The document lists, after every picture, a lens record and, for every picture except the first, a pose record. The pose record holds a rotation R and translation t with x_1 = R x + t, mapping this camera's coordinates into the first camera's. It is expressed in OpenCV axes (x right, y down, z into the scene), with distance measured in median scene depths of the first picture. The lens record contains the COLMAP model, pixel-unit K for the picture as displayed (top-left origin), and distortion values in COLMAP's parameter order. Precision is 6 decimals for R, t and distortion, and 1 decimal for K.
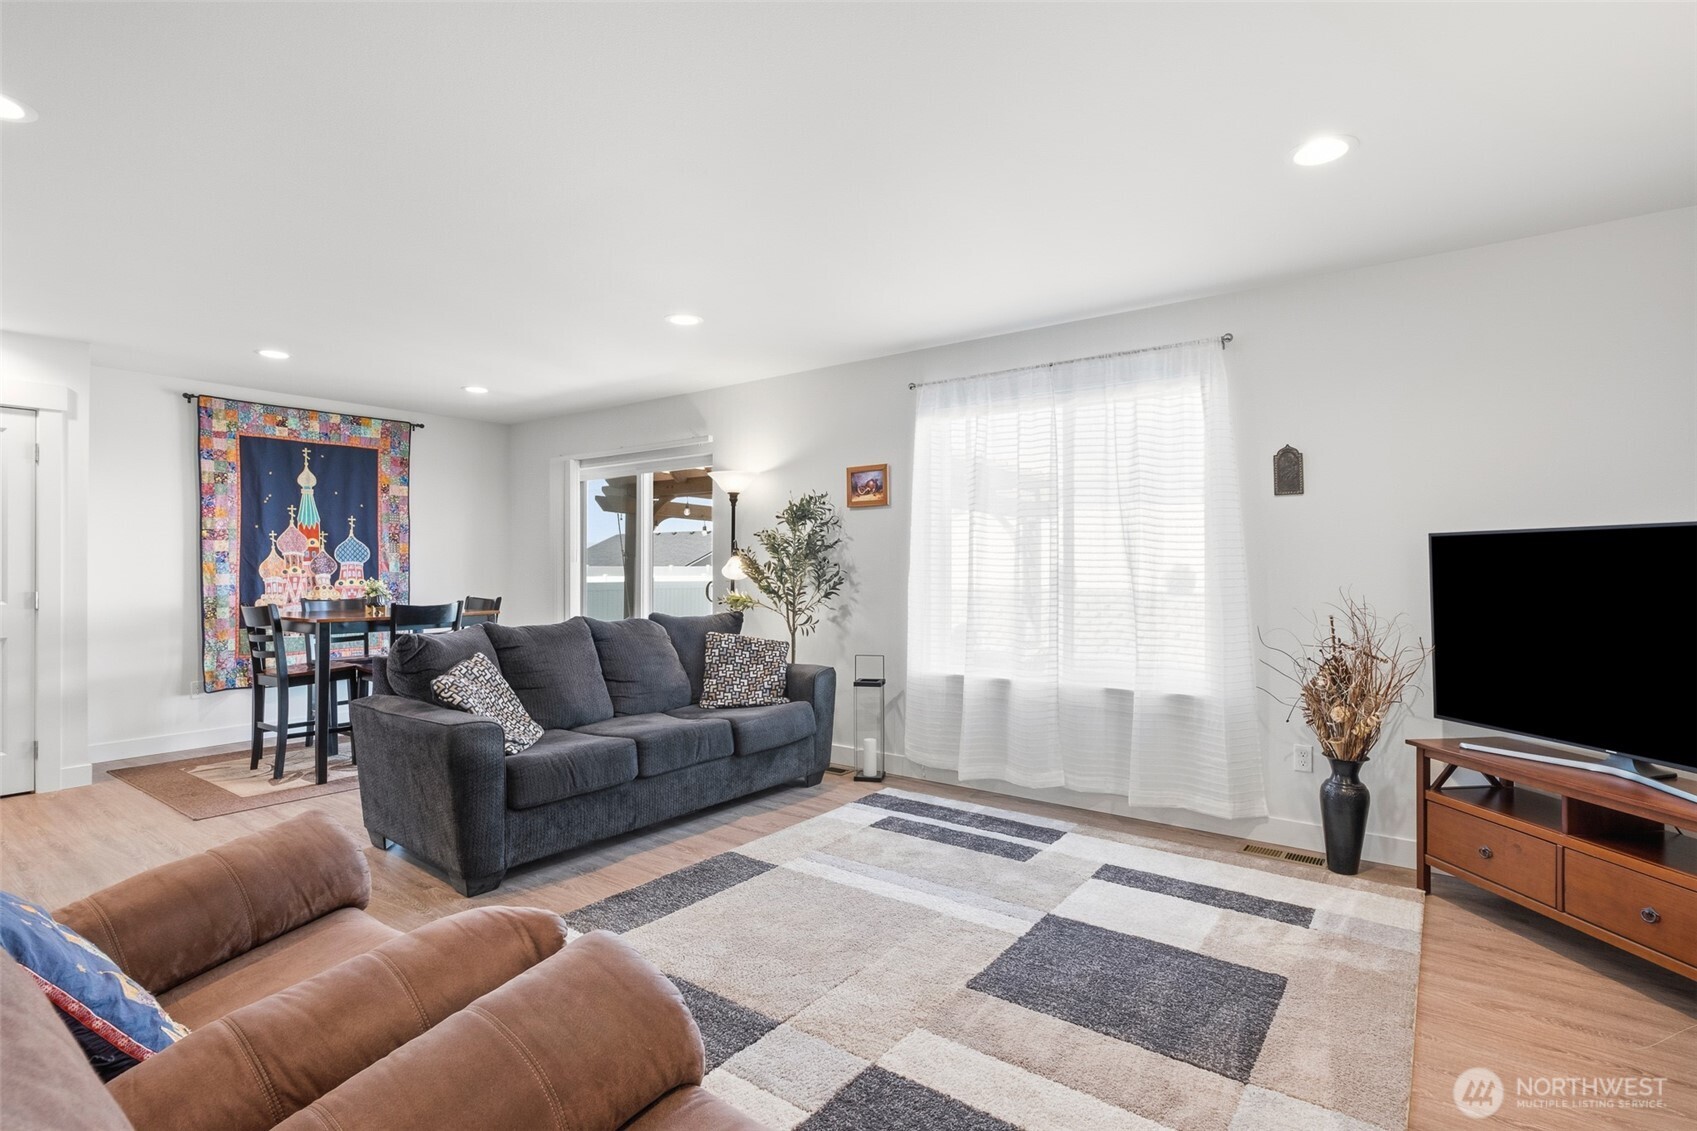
lens RADIAL K [[825.1, 0, 850.0], [0, 825.1, 560.7], [0, 0, 1]] dist [0.001301, -0.000896]
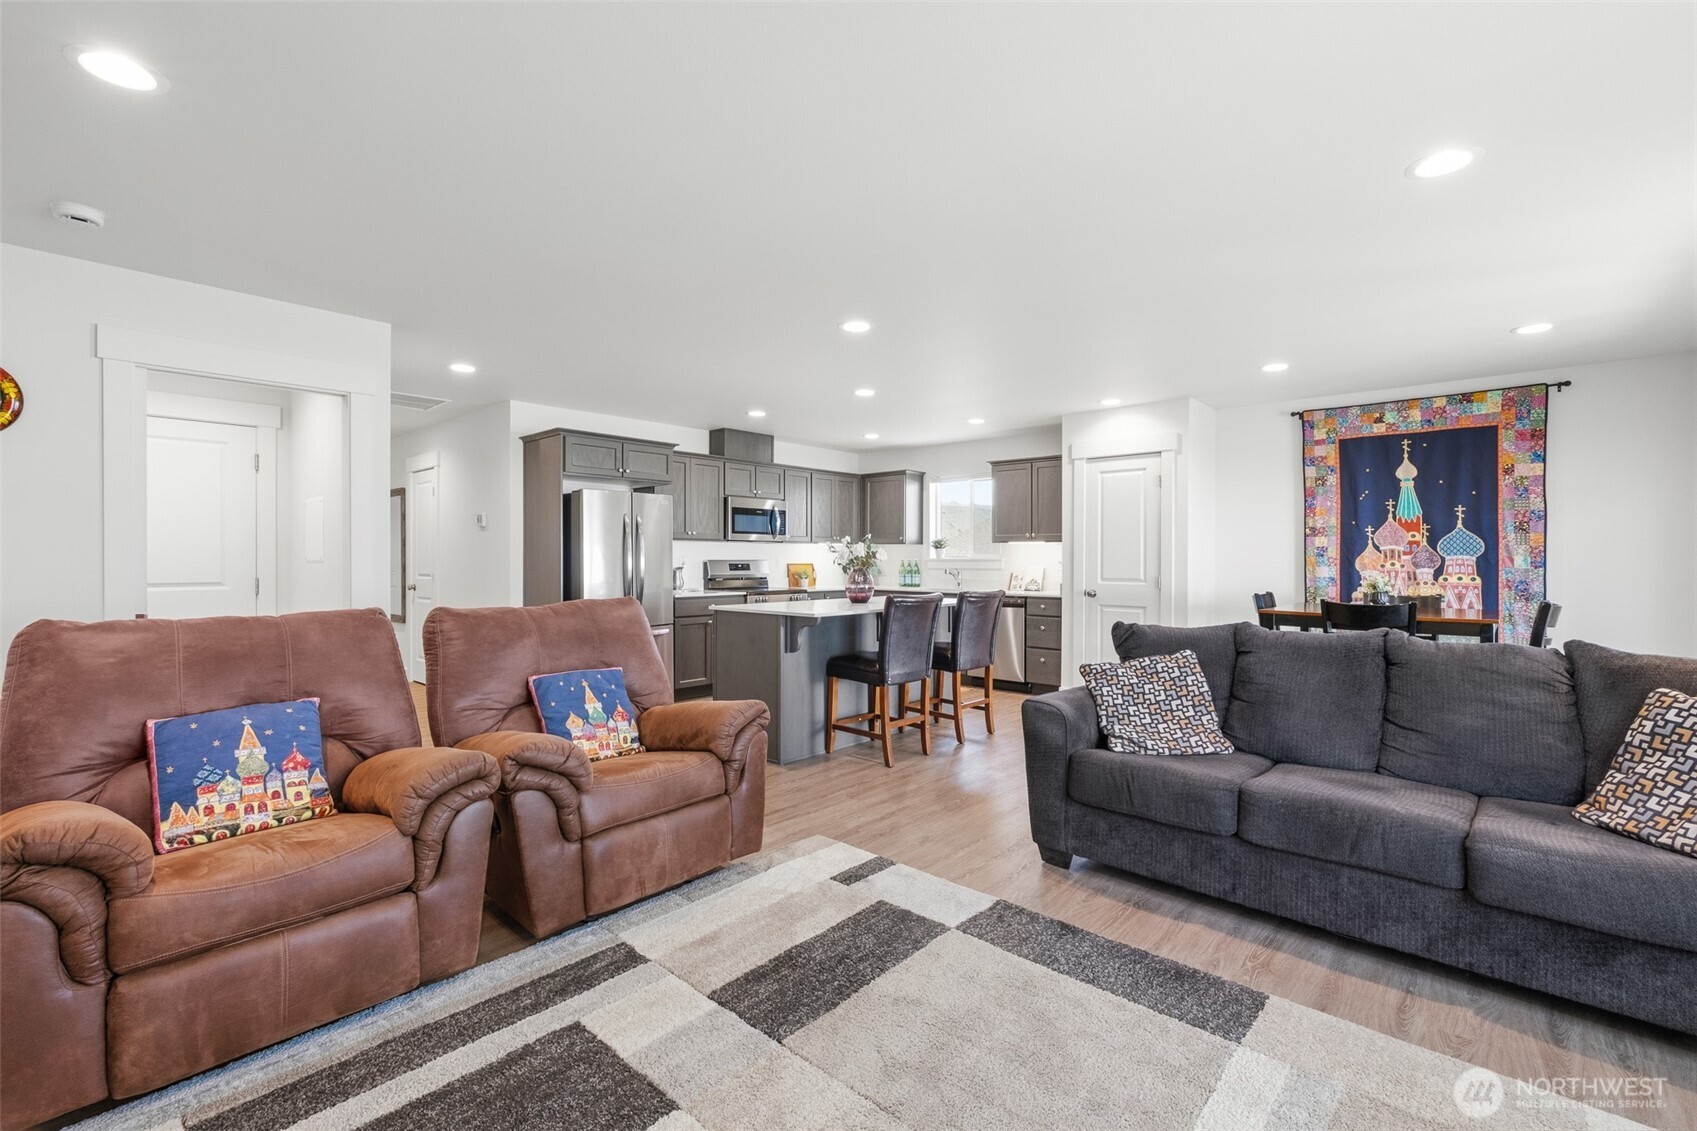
lens RADIAL K [[742.9, 0, 842.9], [0, 742.9, 558.5], [0, 0, 1]] dist [-0.010606, 0.001923]
pose [[-0.093599, 0.000866, -0.995610, 0.373685], [0.001611, 0.999998, 0.000719, 0.003517], [0.995609, -0.001537, -0.093600, 0.573809]]
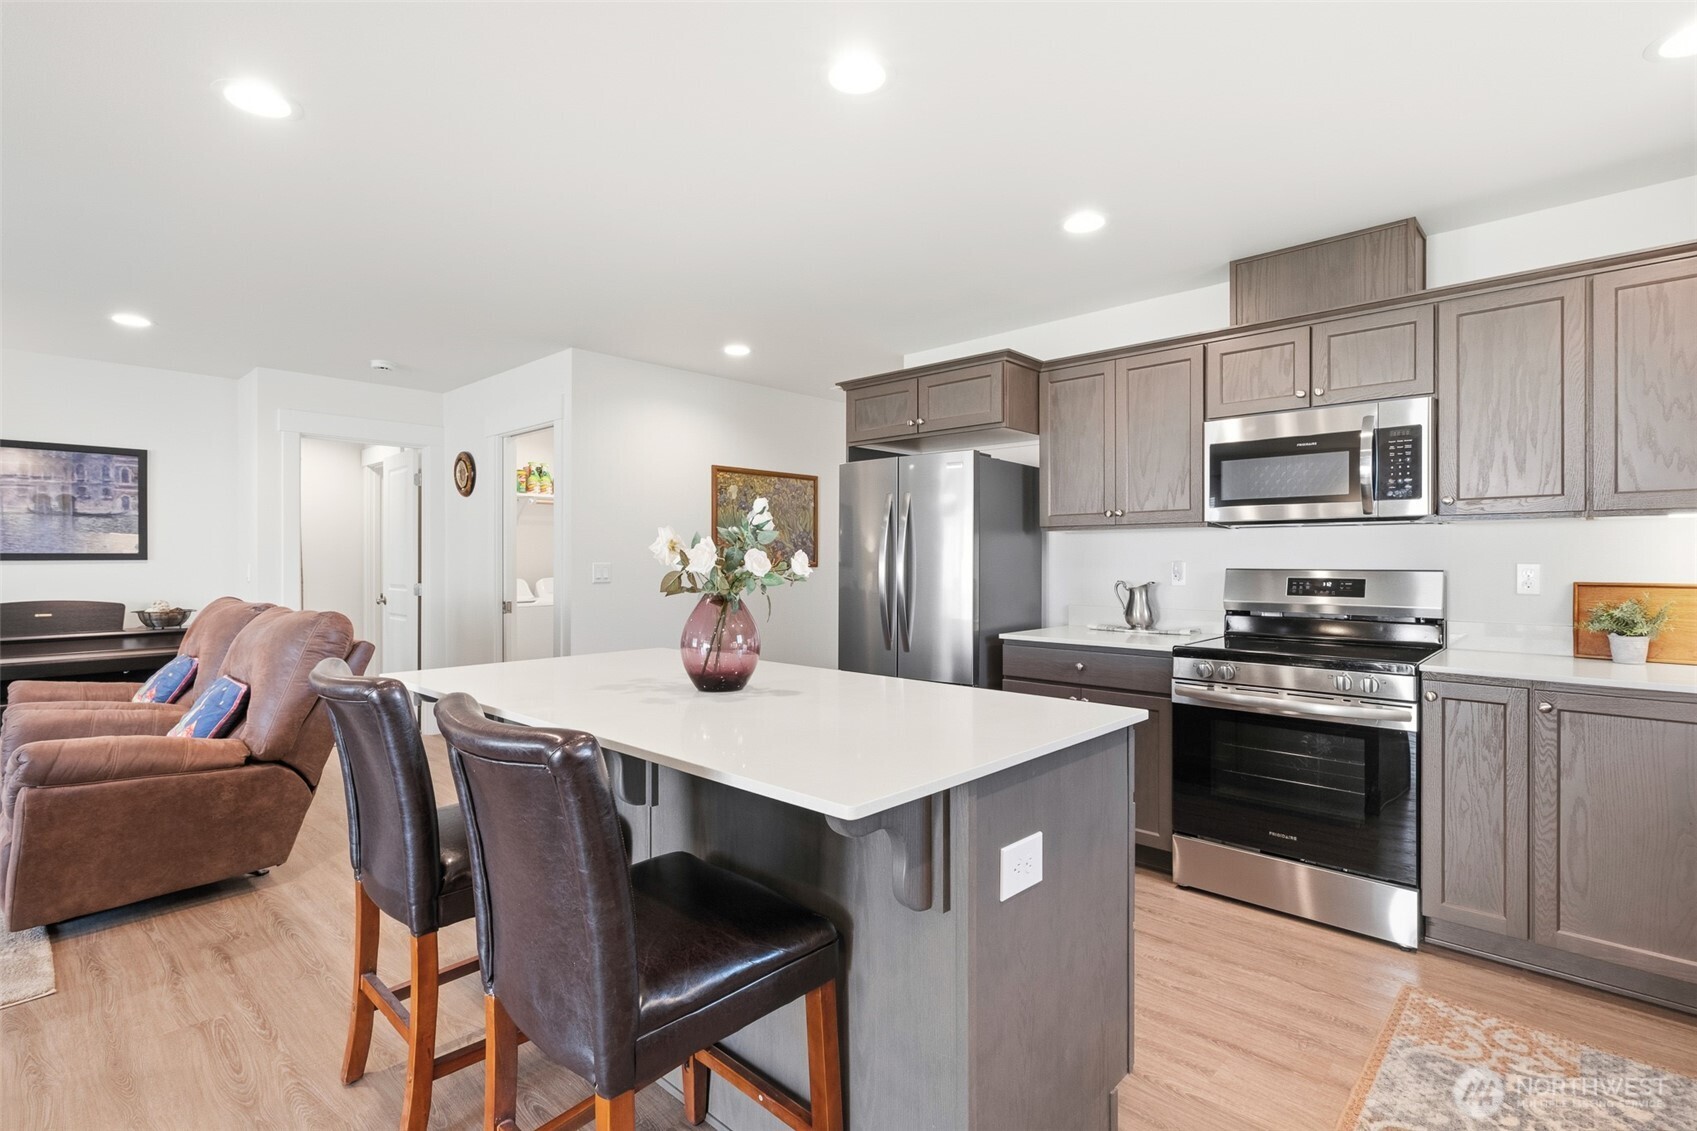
lens RADIAL K [[803.8, 0, 850.5], [0, 803.8, 557.9], [0, 0, 1]] dist [0.001570, 0.000099]
pose [[-0.994883, 0.003029, 0.100993, -0.932883], [0.002505, 0.999983, -0.005313, -0.000400], [-0.101008, -0.005033, -0.994873, 0.952816]]
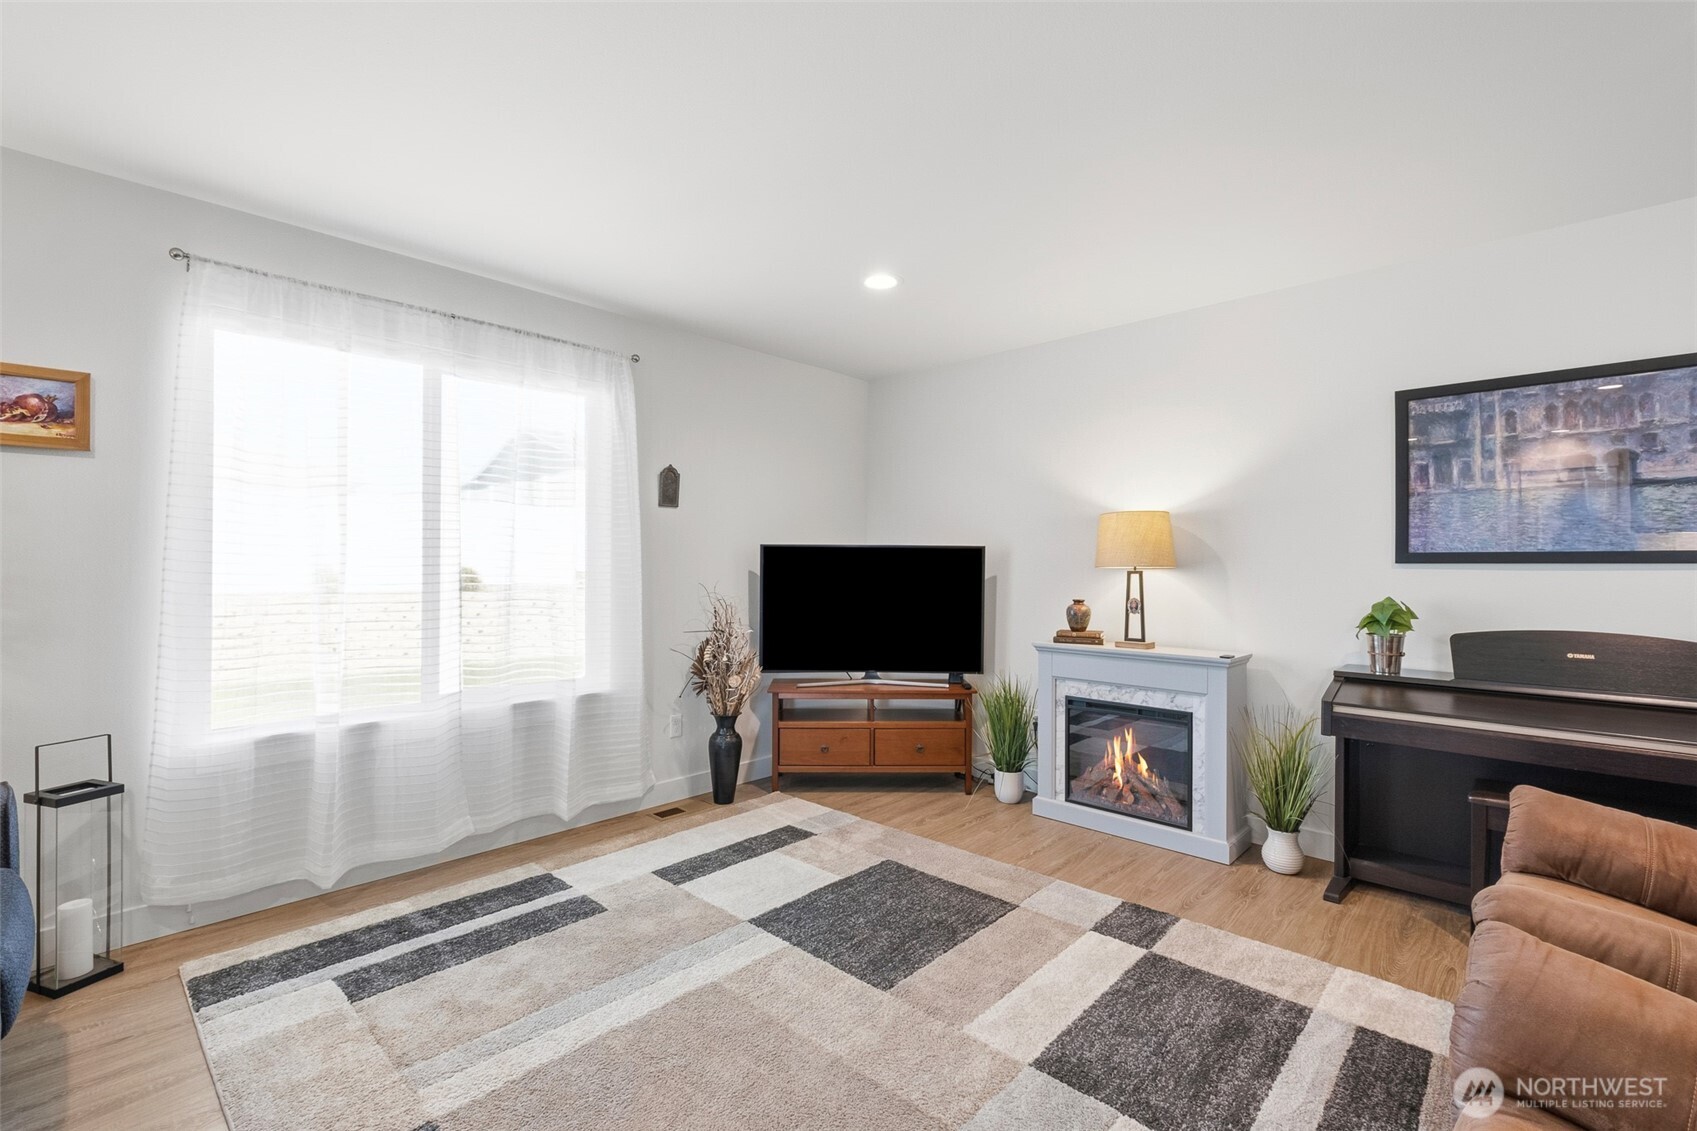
lens RADIAL K [[742.9, 0, 846.7], [0, 742.9, 560.9], [0, 0, 1]] dist [-0.010606, 0.001923]
pose [[0.115029, 0.006703, 0.993340, -0.409409], [-0.008859, 0.999944, -0.005722, 0.001444], [-0.993323, -0.008142, 0.115082, 0.512648]]
